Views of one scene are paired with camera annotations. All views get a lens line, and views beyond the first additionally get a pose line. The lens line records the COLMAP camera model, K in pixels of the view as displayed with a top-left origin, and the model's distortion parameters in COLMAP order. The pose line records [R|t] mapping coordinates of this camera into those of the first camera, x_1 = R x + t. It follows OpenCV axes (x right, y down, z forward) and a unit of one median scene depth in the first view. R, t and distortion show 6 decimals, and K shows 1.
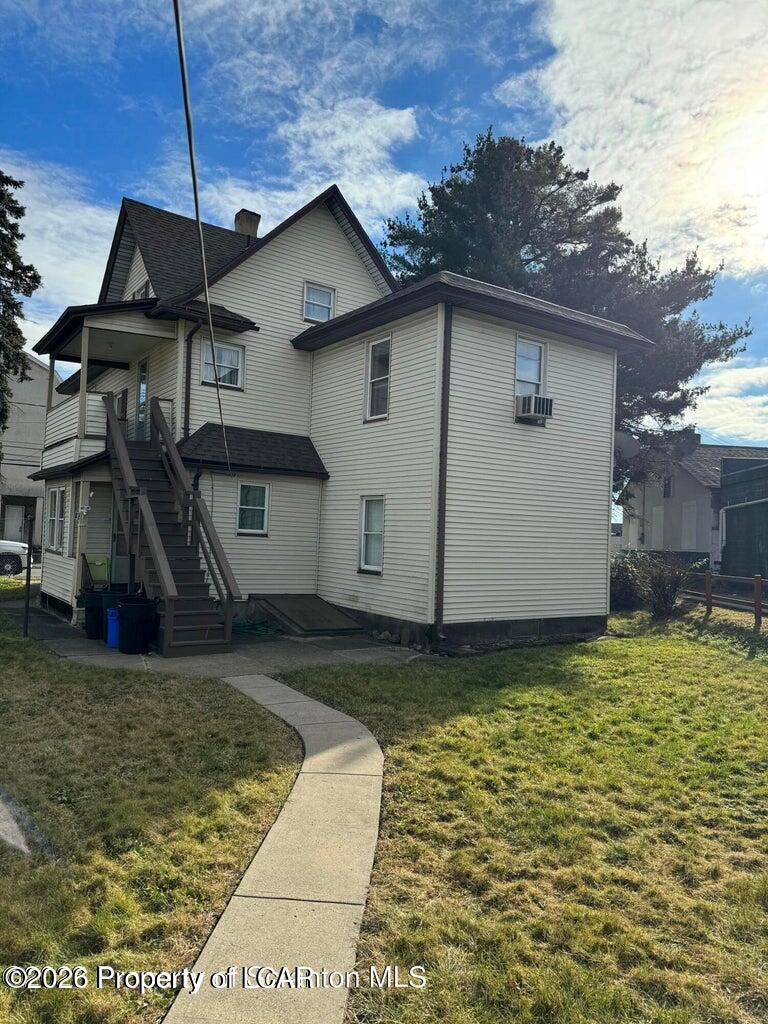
lens RADIAL K [[719.9, 0, 385.3], [0, 719.9, 522.7], [0, 0, 1]] dist [0.073421, -0.108360]
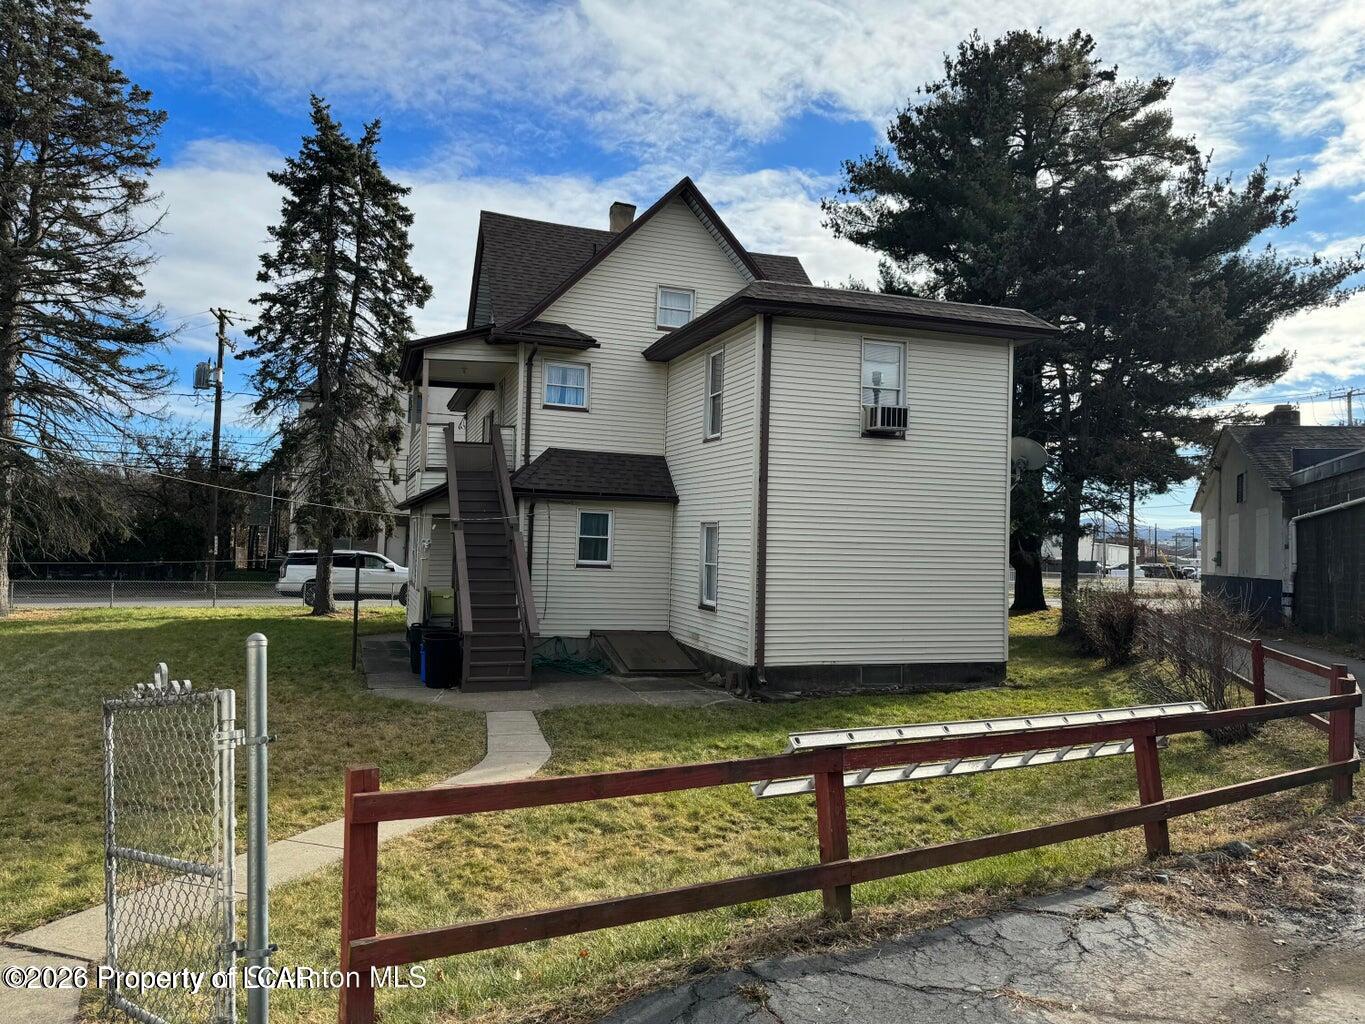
lens RADIAL K [[952.1, 0, 682.5], [0, 952.1, 512.0], [0, 0, 1]] dist [0.107249, -0.178786]
pose [[0.964370, -0.020608, -0.263753, 0.248943], [0.014322, 0.999566, -0.025731, -0.019874], [0.264169, 0.021036, 0.964247, -0.155332]]
